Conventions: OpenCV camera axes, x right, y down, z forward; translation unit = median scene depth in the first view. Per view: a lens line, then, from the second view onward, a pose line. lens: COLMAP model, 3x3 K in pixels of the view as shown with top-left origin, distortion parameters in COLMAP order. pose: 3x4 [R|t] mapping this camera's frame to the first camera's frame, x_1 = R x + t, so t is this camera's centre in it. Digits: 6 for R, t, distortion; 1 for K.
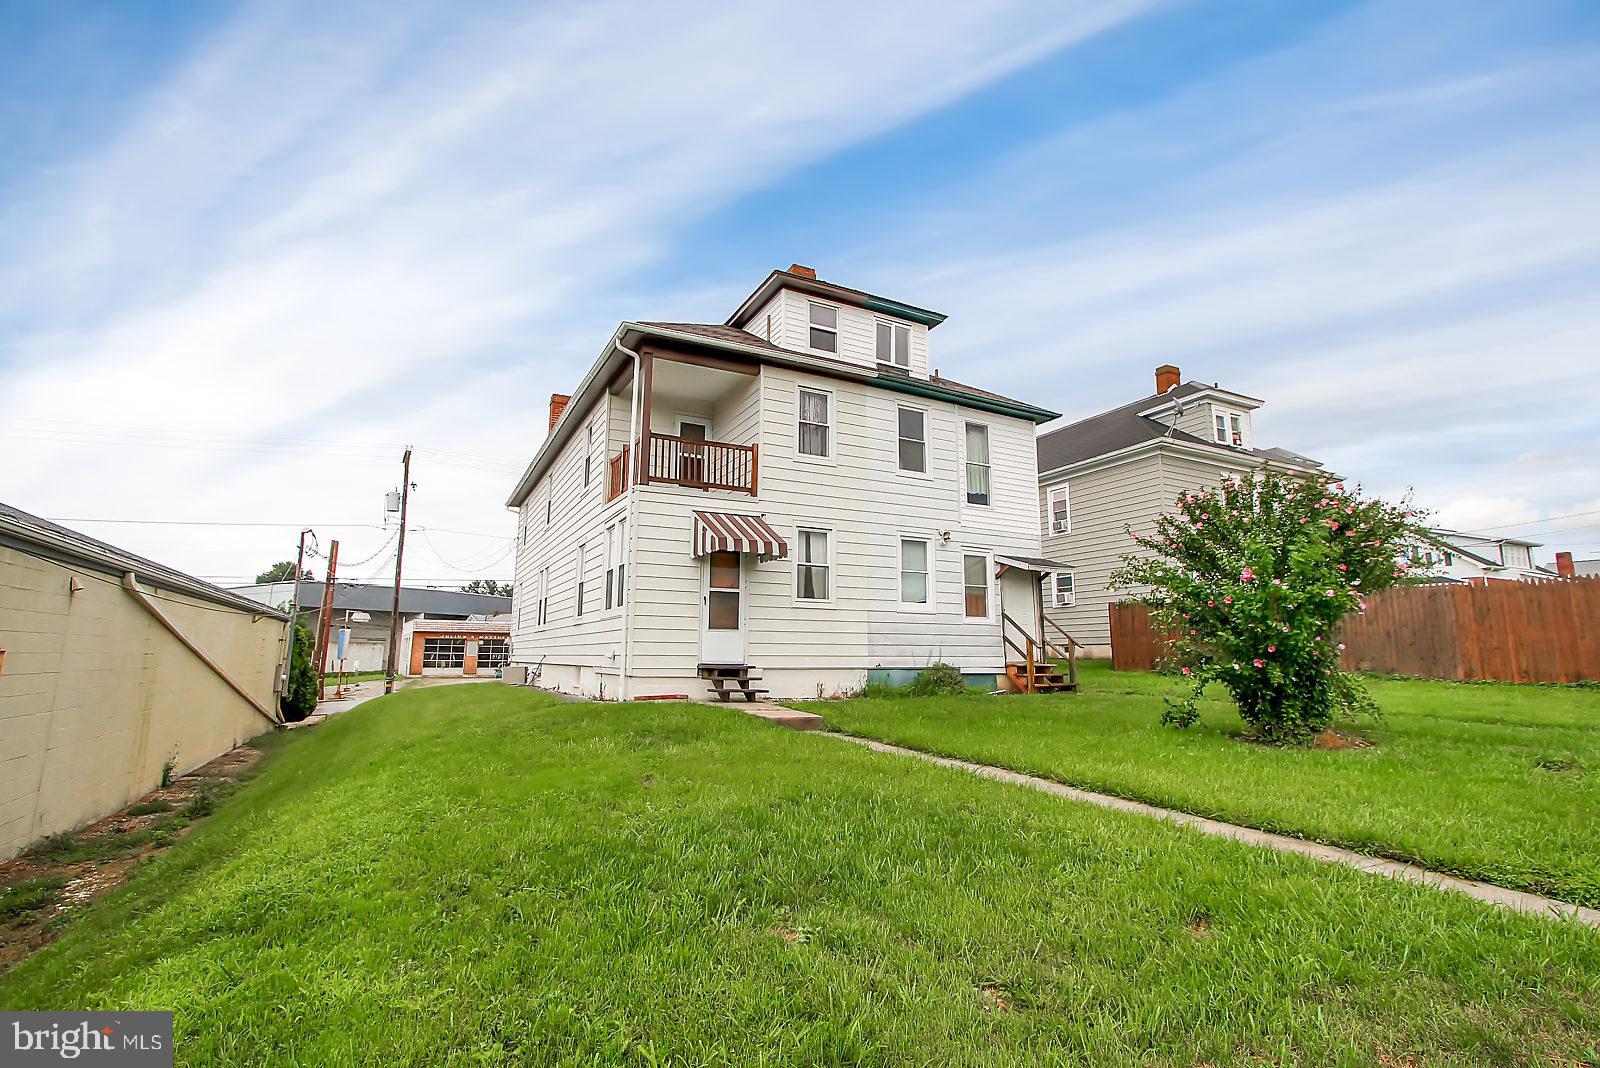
lens RADIAL K [[756.9, 0, 808.9], [0, 756.9, 536.1], [0, 0, 1]] dist [0.016993, -0.000094]
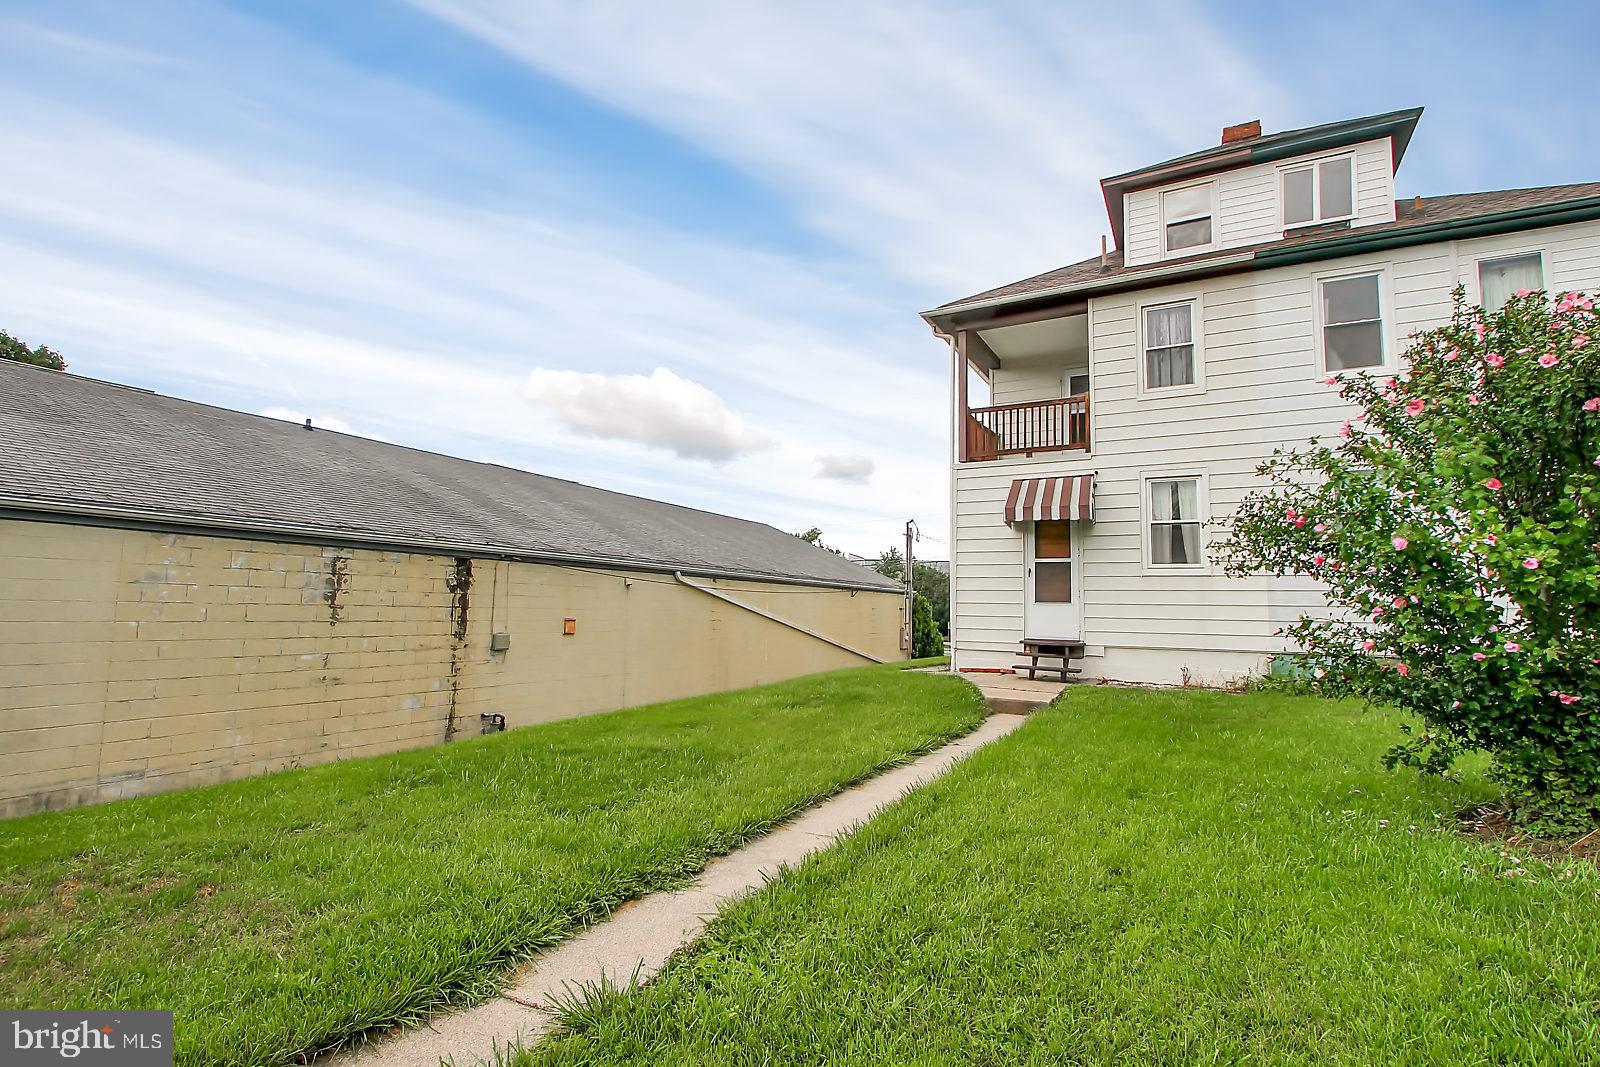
lens RADIAL K [[756.9, 0, 808.9], [0, 756.9, 535.6], [0, 0, 1]] dist [0.016993, -0.000094]
pose [[0.579341, -0.077049, -0.811435, 0.438075], [0.111782, 0.993626, -0.014540, 0.020170], [0.807384, -0.082280, 0.584262, 0.207048]]
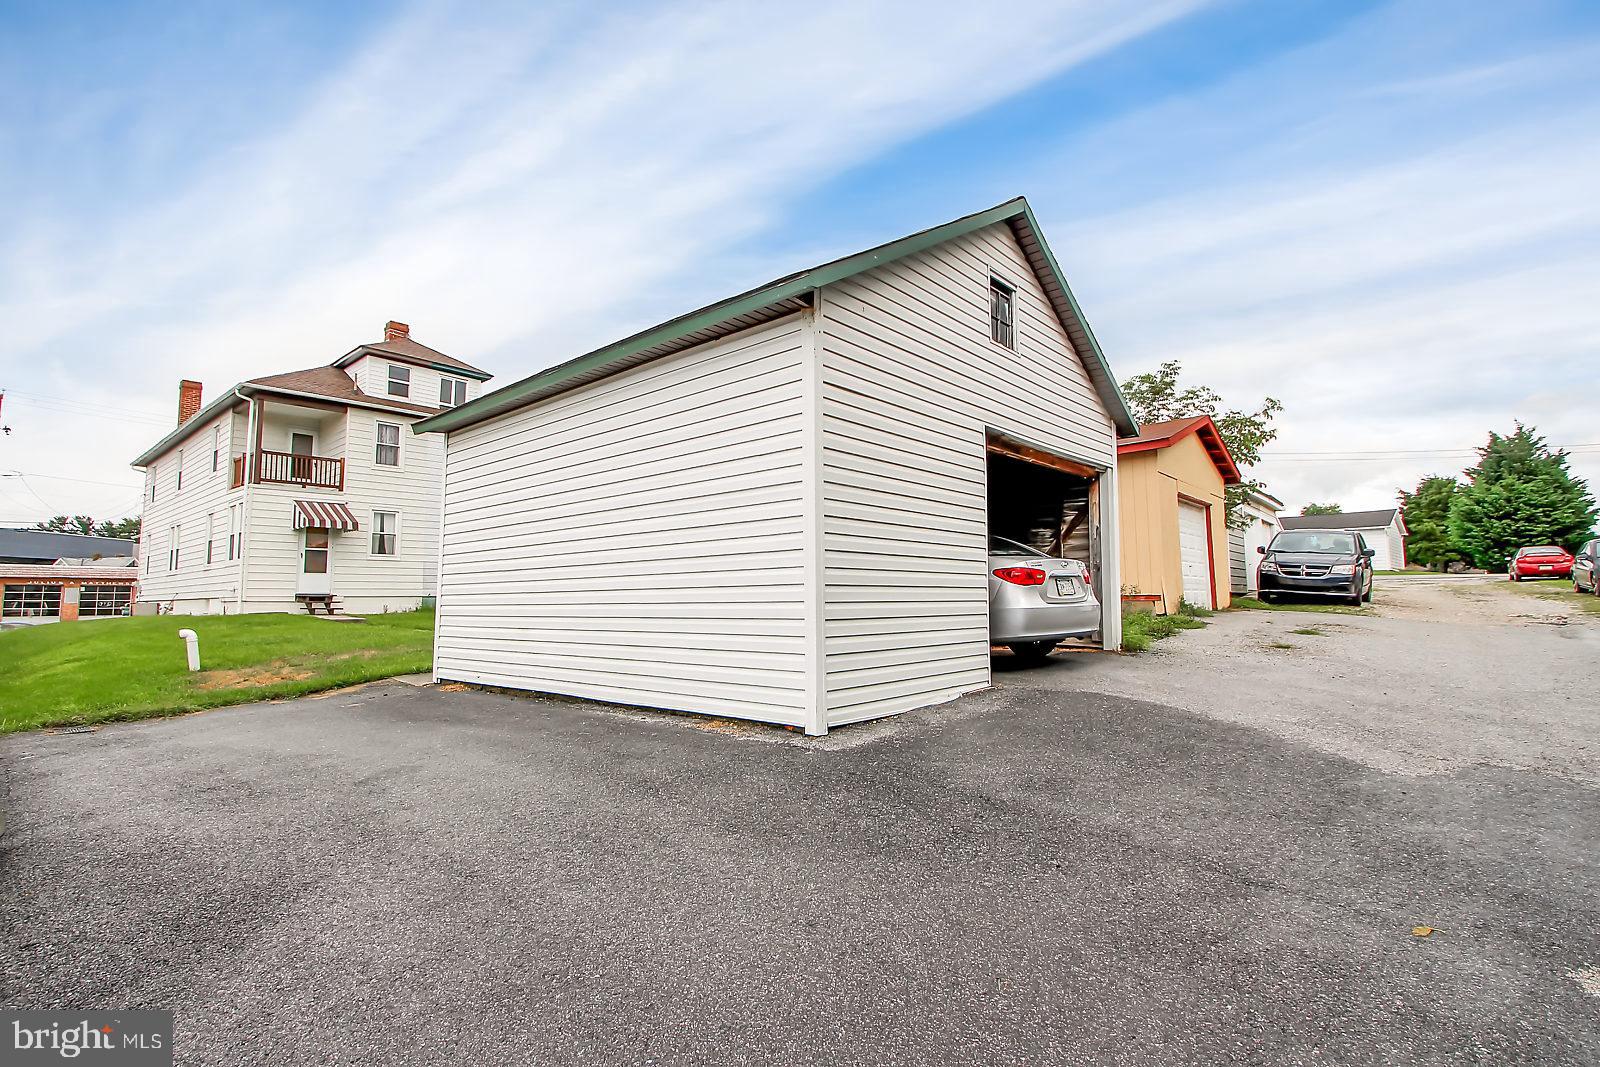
lens RADIAL K [[756.9, 0, 808.9], [0, 756.9, 535.6], [0, 0, 1]] dist [0.016993, -0.000094]
pose [[0.933926, 0.017694, 0.357028, 0.275304], [-0.042834, 0.997117, 0.062629, -0.100151], [-0.354890, -0.073784, 0.931992, -0.855412]]
